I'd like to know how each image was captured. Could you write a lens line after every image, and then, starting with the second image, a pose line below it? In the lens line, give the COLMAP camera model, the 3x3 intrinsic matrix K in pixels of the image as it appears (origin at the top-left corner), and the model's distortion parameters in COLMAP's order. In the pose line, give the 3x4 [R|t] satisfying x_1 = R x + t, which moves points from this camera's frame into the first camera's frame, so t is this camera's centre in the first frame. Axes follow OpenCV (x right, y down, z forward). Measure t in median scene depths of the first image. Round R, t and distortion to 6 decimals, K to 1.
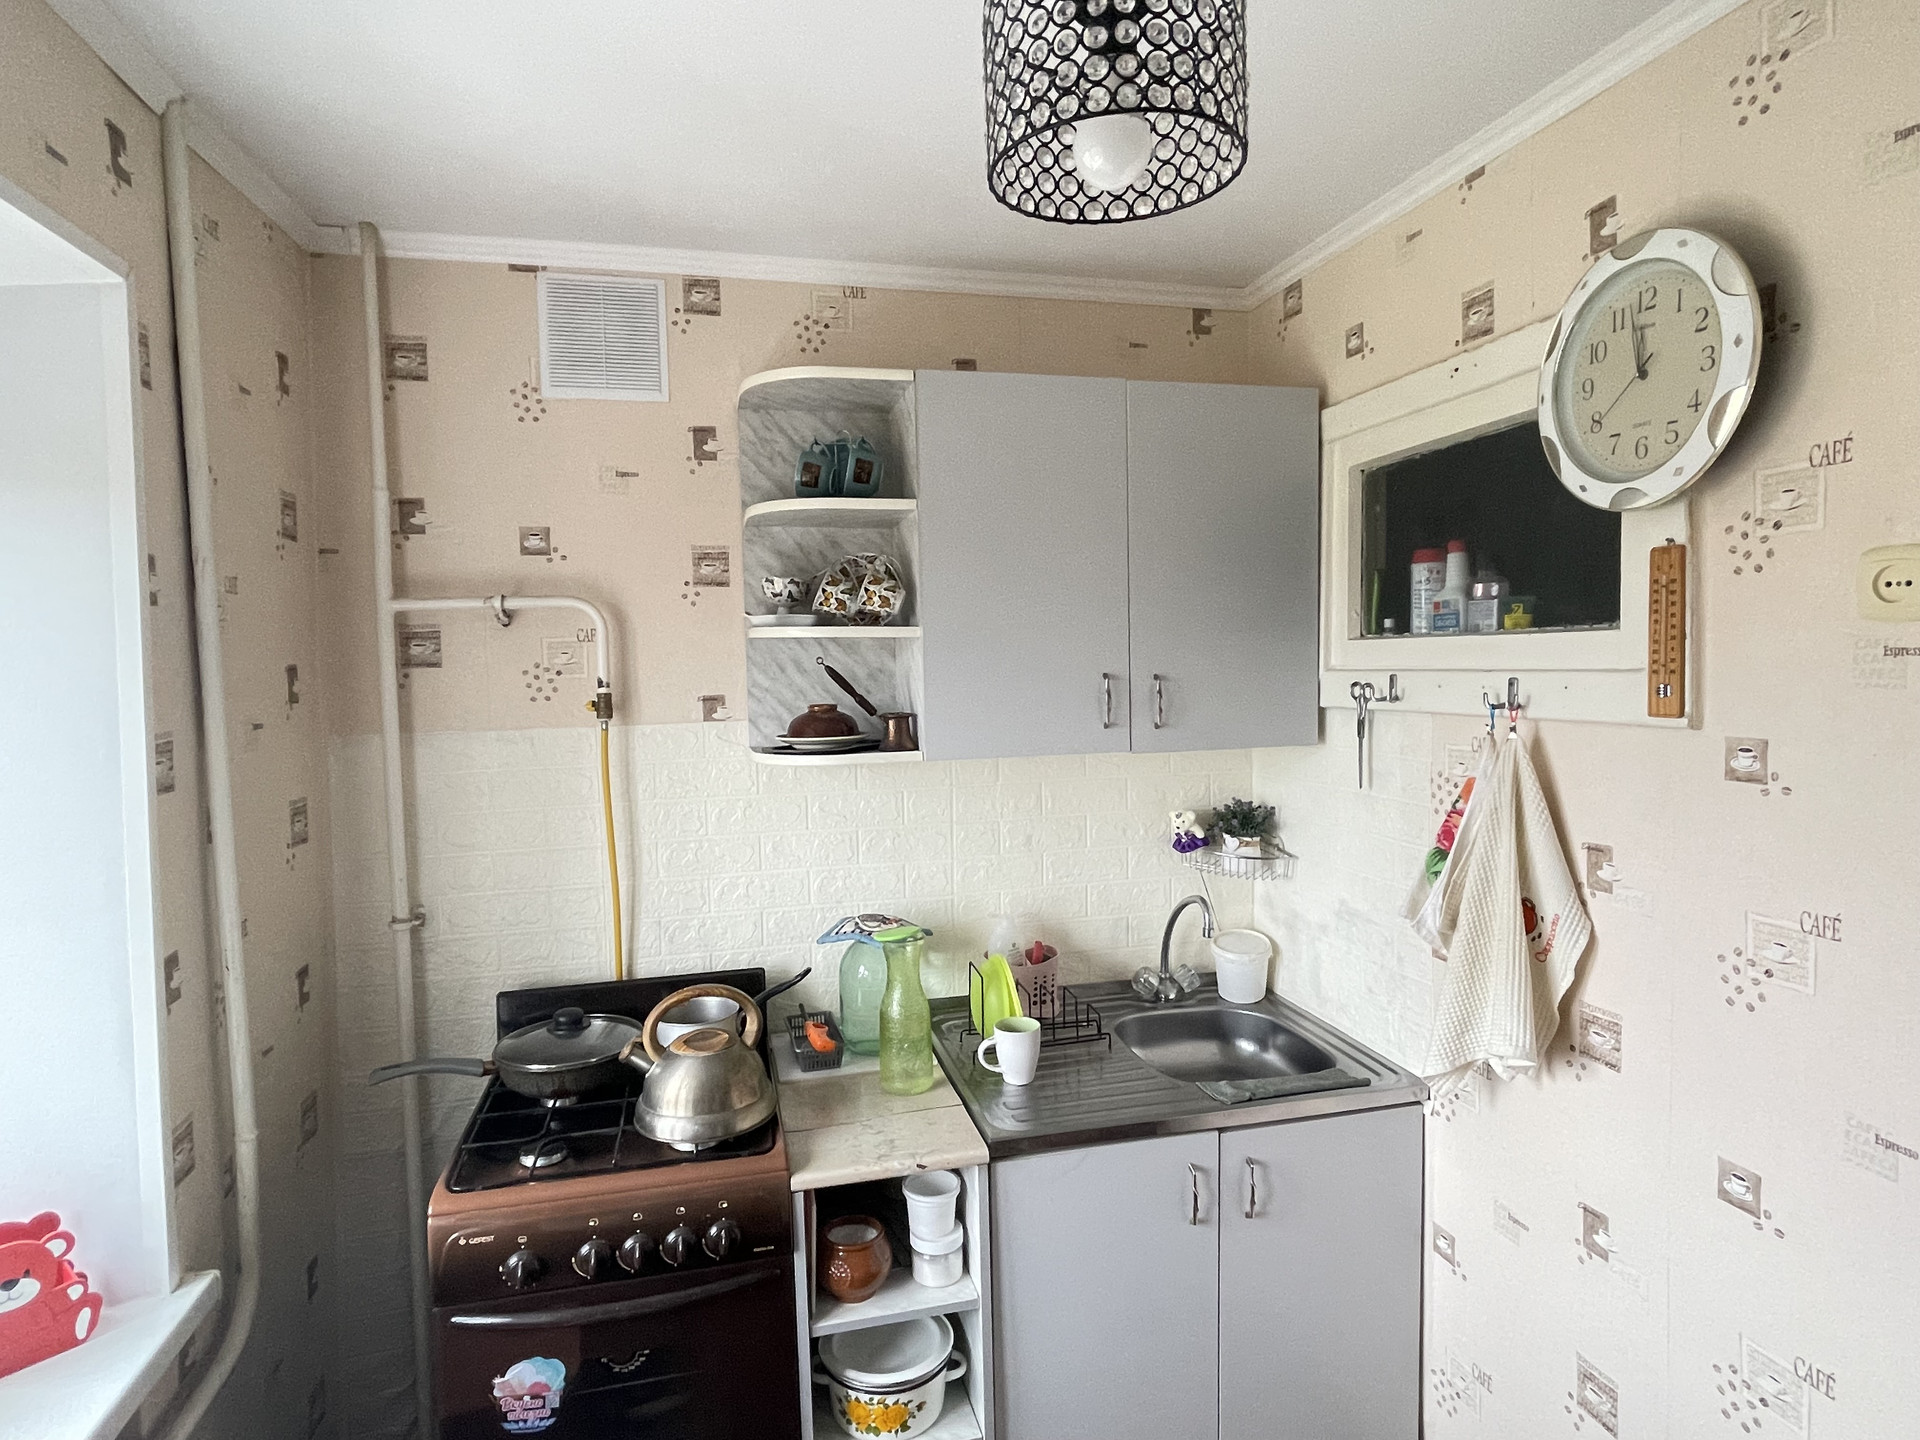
lens RADIAL K [[1074.7, 0, 954.1], [0, 1074.7, 722.4], [0, 0, 1]] dist [0.015076, -0.001315]
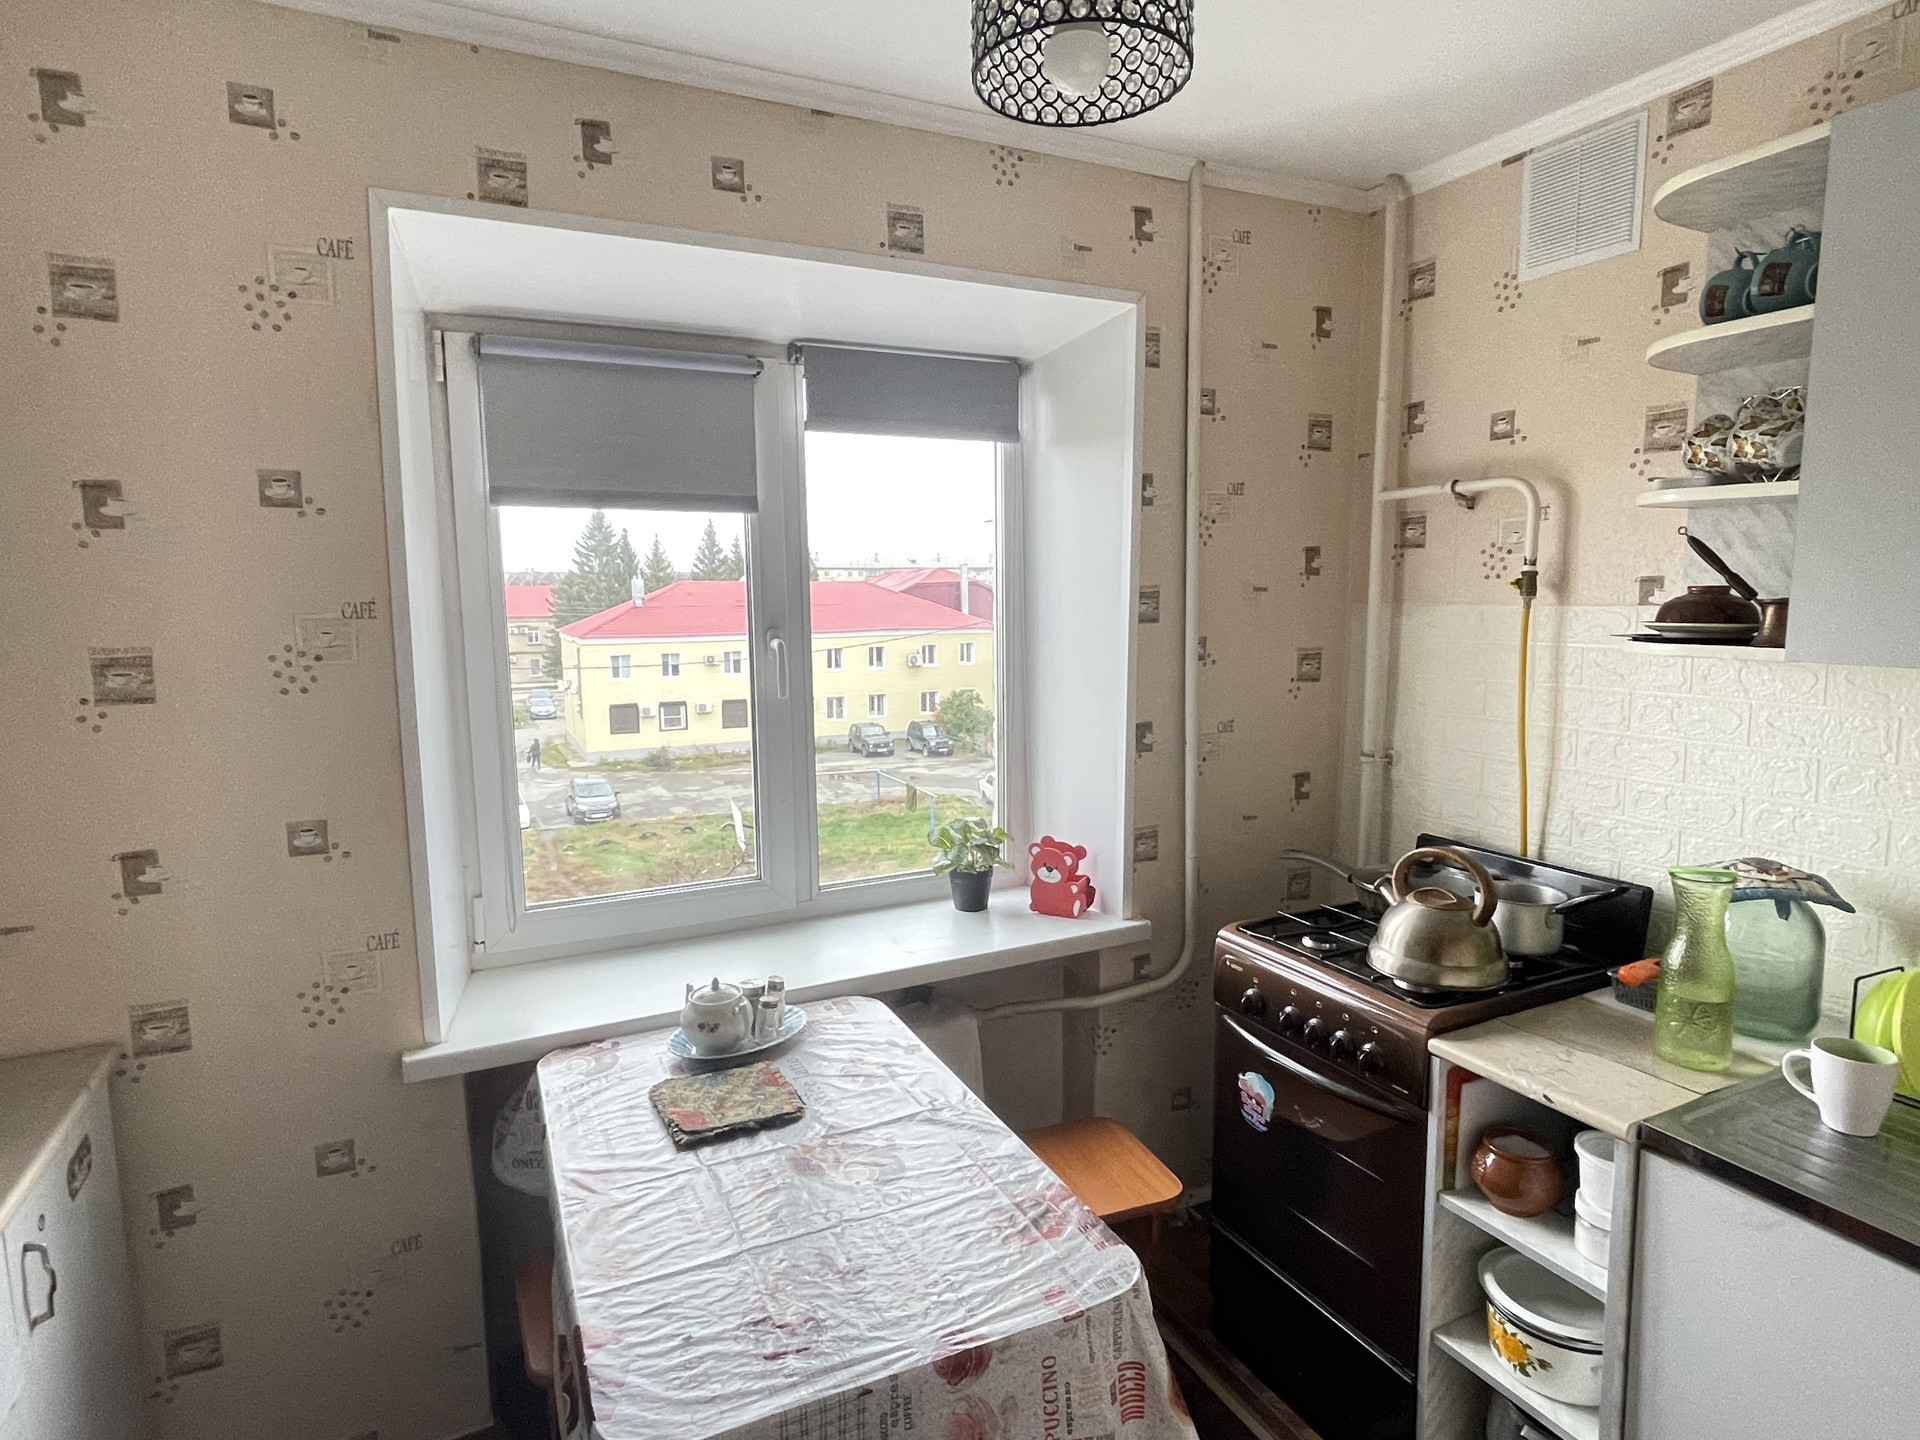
lens RADIAL K [[1074.7, 0, 961.1], [0, 1074.7, 712.0], [0, 0, 1]] dist [0.015076, -0.001315]
pose [[0.223093, 0.133358, -0.965632, 0.569041], [-0.064146, 0.990459, 0.121967, 0.014868], [0.972684, 0.034732, 0.229519, 0.262971]]
